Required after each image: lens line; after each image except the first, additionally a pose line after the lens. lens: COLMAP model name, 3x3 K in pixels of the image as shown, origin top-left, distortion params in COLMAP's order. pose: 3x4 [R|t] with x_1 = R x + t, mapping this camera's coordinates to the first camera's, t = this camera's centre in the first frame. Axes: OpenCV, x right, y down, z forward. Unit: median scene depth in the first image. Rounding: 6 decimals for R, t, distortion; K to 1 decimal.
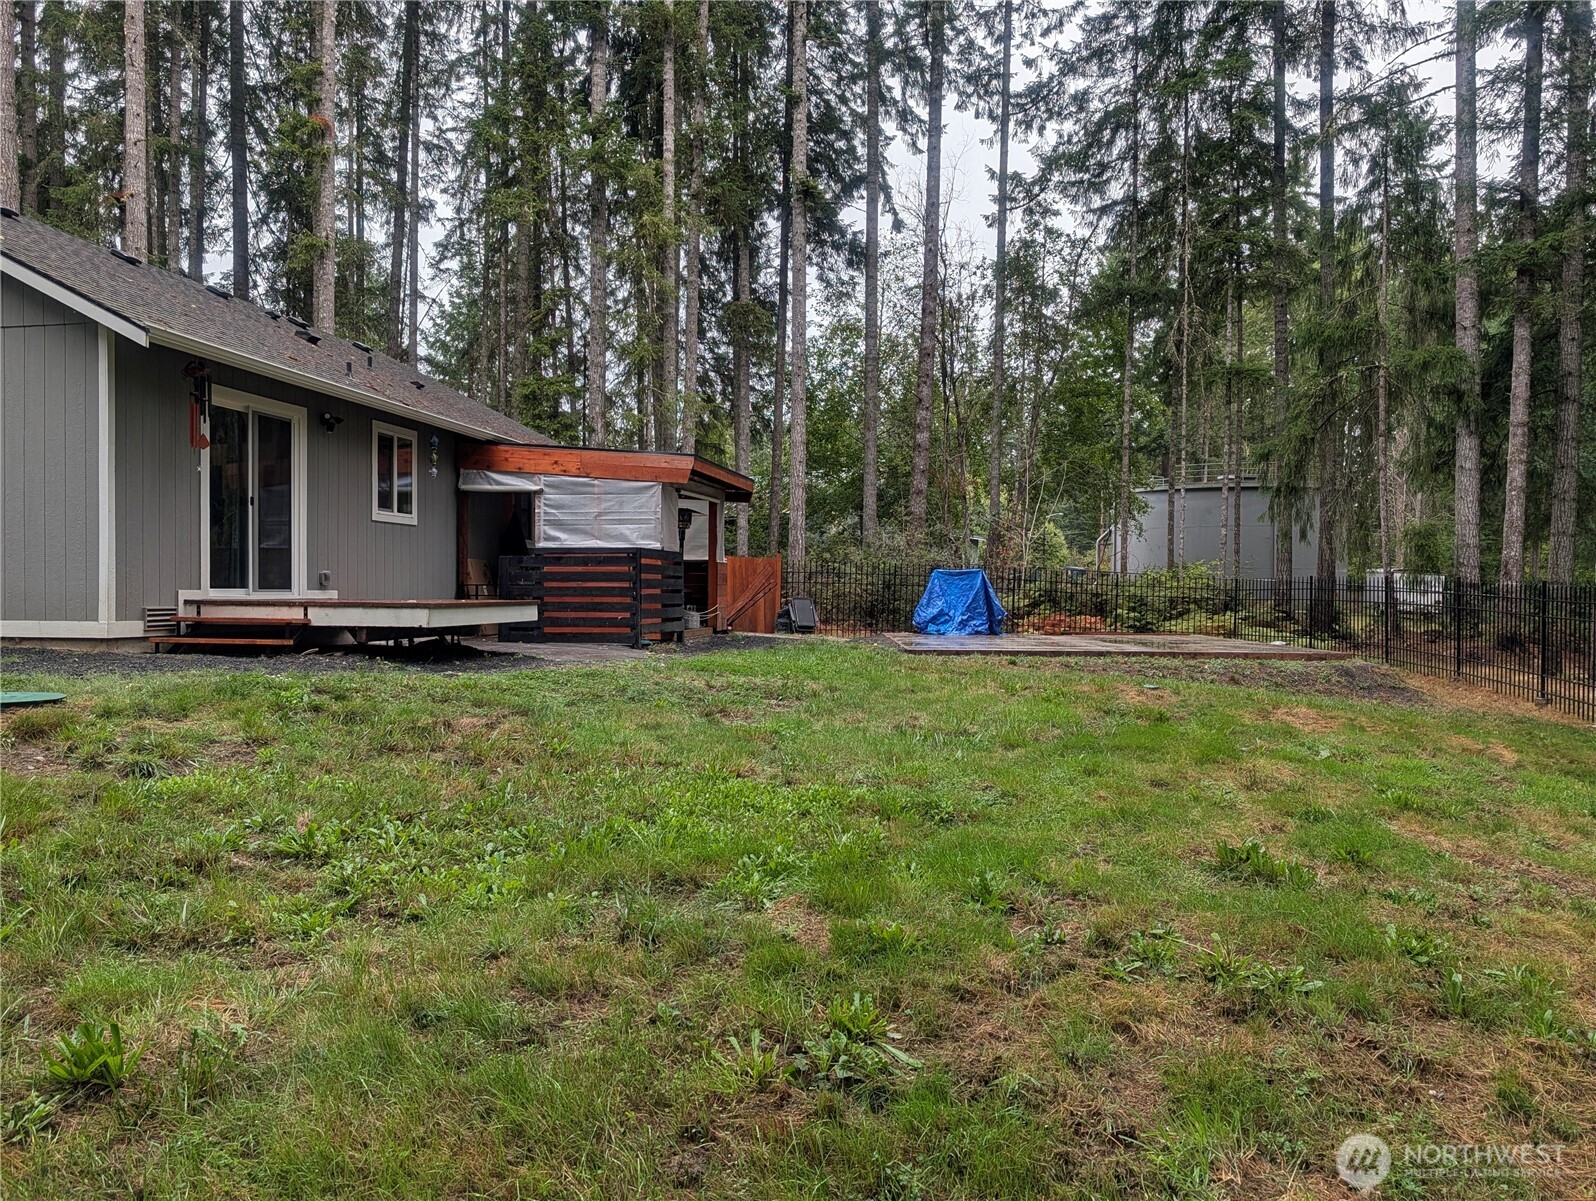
lens RADIAL K [[1138.7, 0, 800.1], [0, 1138.7, 601.1], [0, 0, 1]] dist [0.034299, -0.031137]
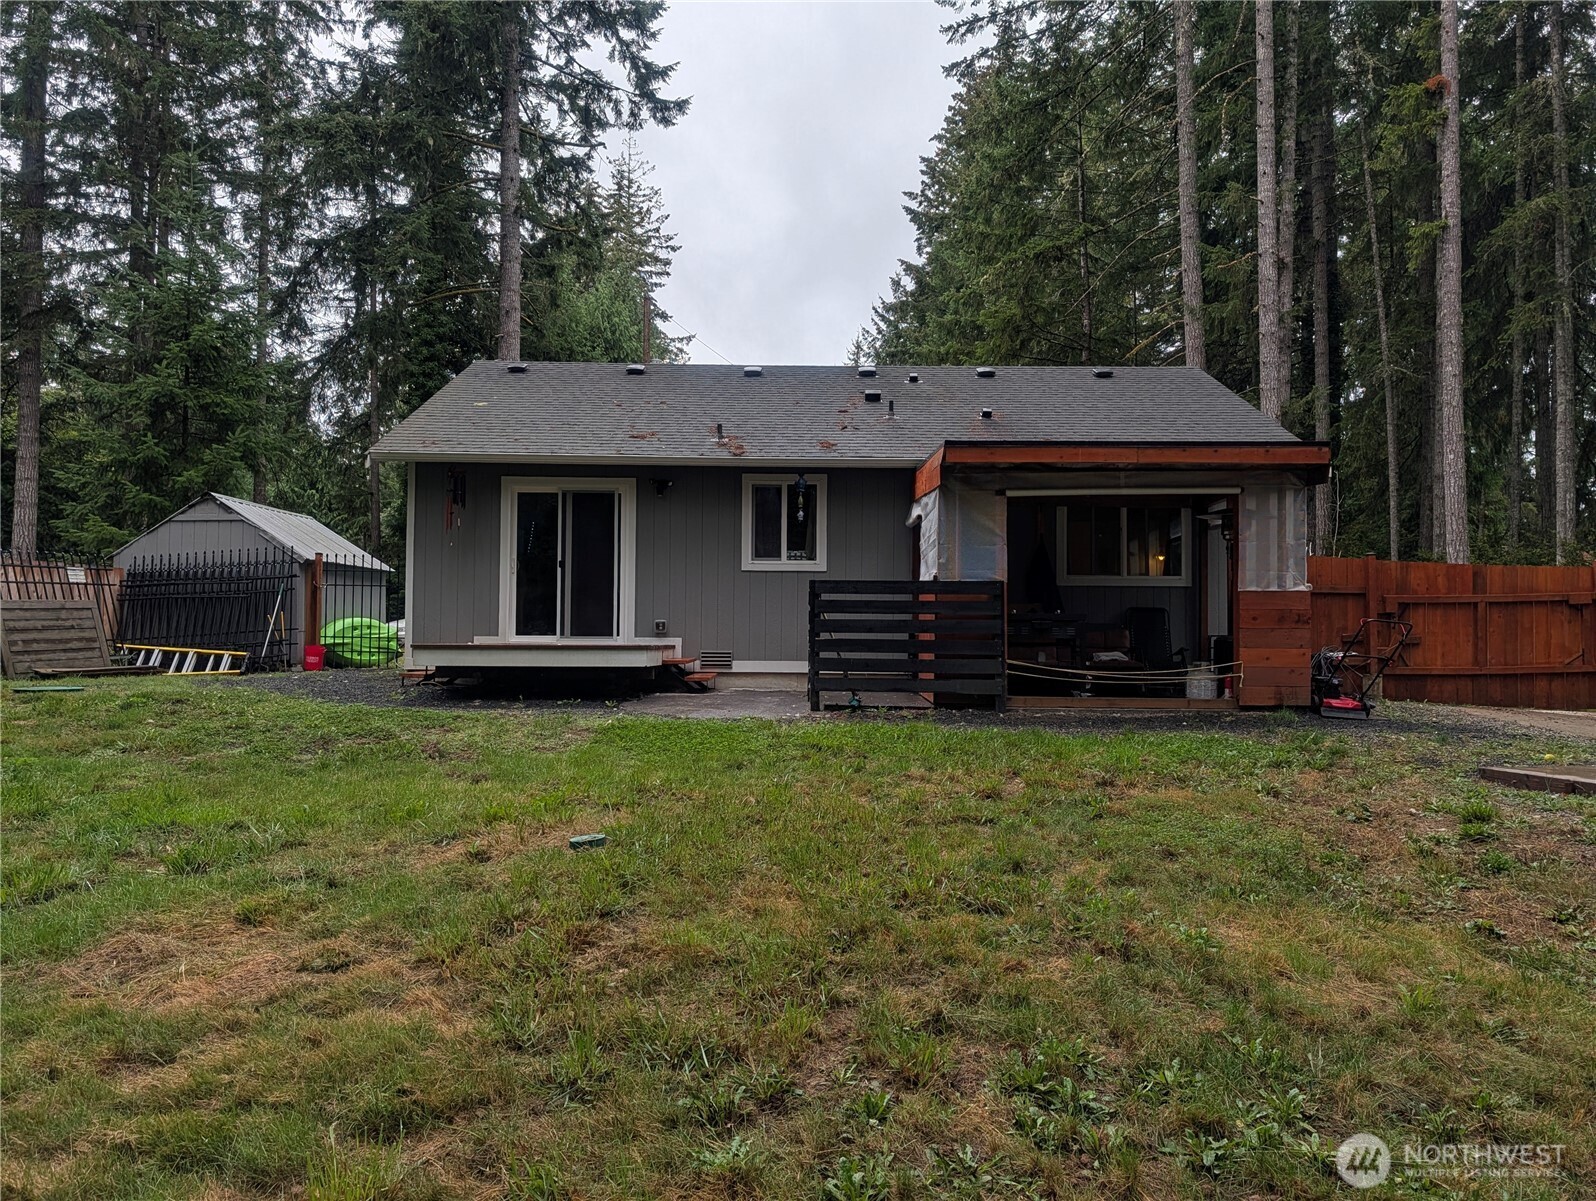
lens RADIAL K [[1138.7, 0, 798.7], [0, 1138.7, 600.2], [0, 0, 1]] dist [0.034299, -0.031137]
pose [[0.179477, -0.043871, -0.982783, 0.395158], [-0.014572, 0.998777, -0.047246, 0.002686], [0.983654, 0.022800, 0.178619, 0.530513]]
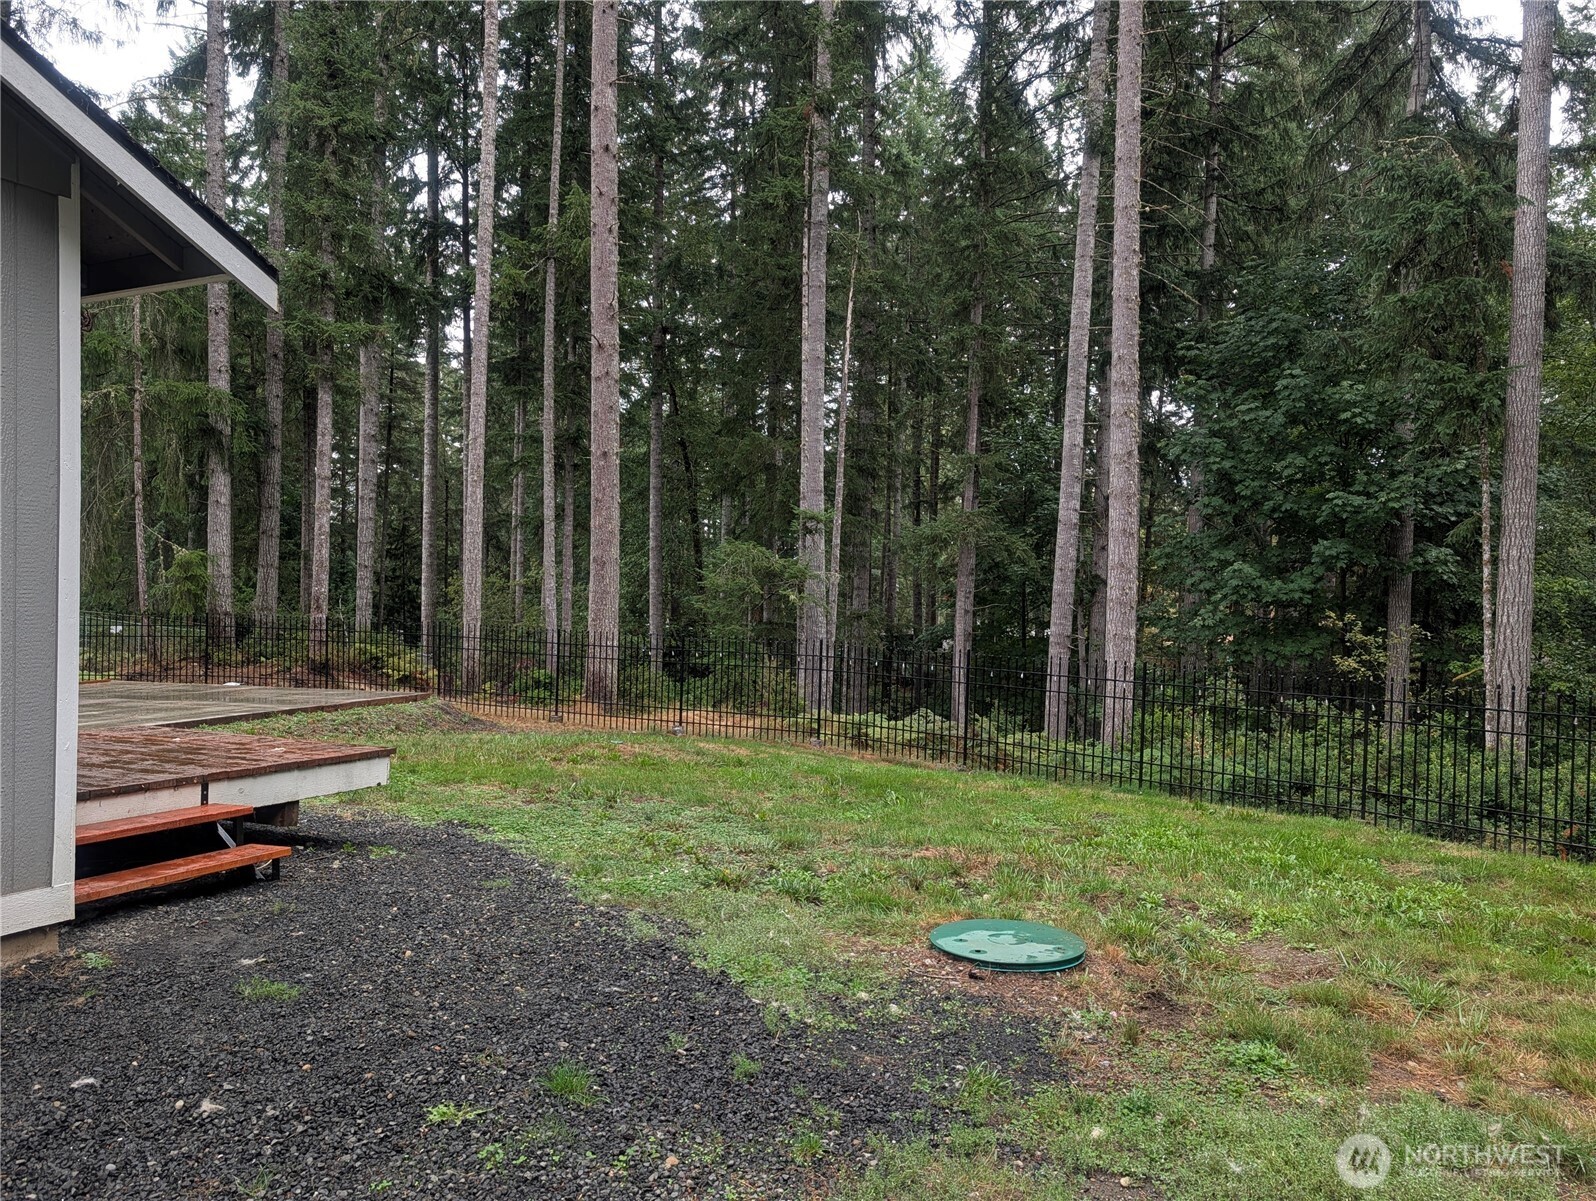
lens RADIAL K [[1138.7, 0, 817.5], [0, 1138.7, 601.8], [0, 0, 1]] dist [0.034299, -0.031137]
pose [[0.249181, -0.004058, 0.968449, -0.388873], [-0.000963, 0.999990, 0.004438, -0.037261], [-0.968457, -0.002039, 0.249174, 0.250789]]
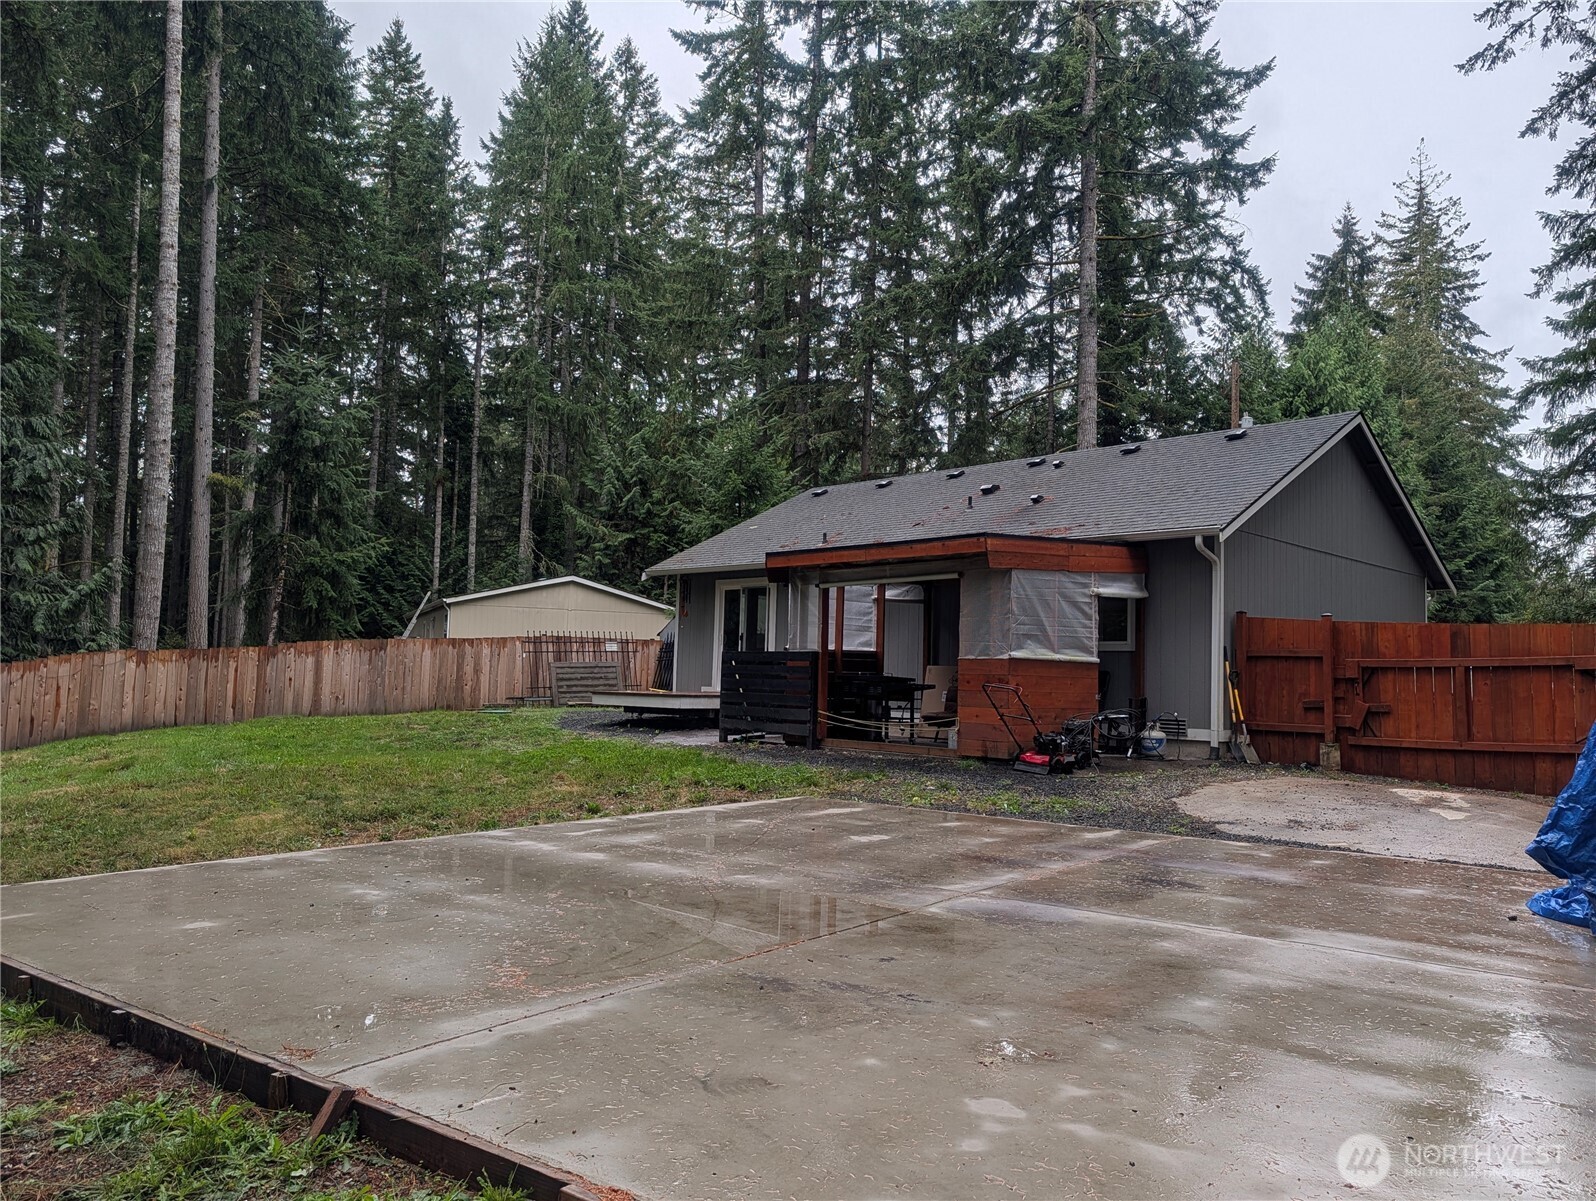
lens RADIAL K [[1138.7, 0, 812.7], [0, 1138.7, 602.6], [0, 0, 1]] dist [0.034299, -0.031137]
pose [[-0.568691, -0.077293, -0.818912, 0.471059], [-0.037564, 0.996977, -0.068014, -0.013579], [0.821693, -0.007917, -0.569875, 1.081838]]
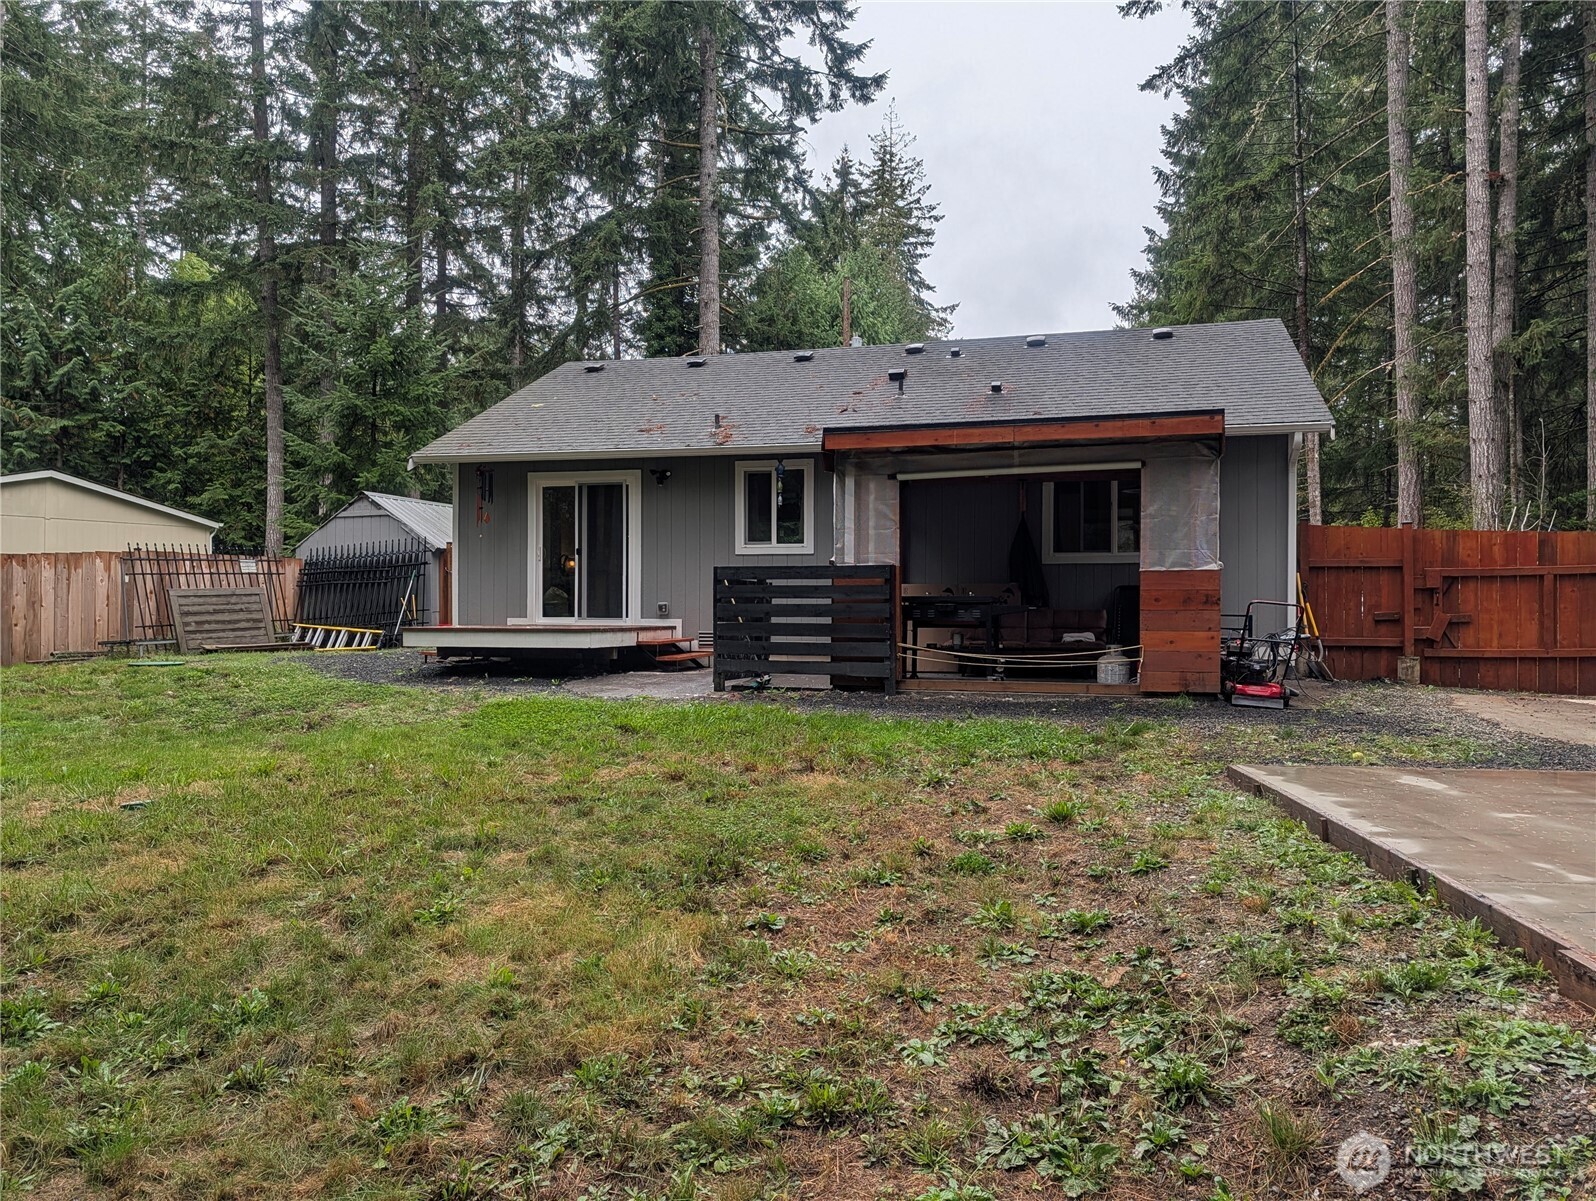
lens RADIAL K [[1138.7, 0, 806.1], [0, 1138.7, 602.8], [0, 0, 1]] dist [0.034299, -0.031137]
pose [[-0.093870, -0.015461, -0.995464, 0.422449], [-0.012013, 0.999824, -0.014396, -0.006007], [0.995512, 0.010607, -0.094039, 0.714536]]
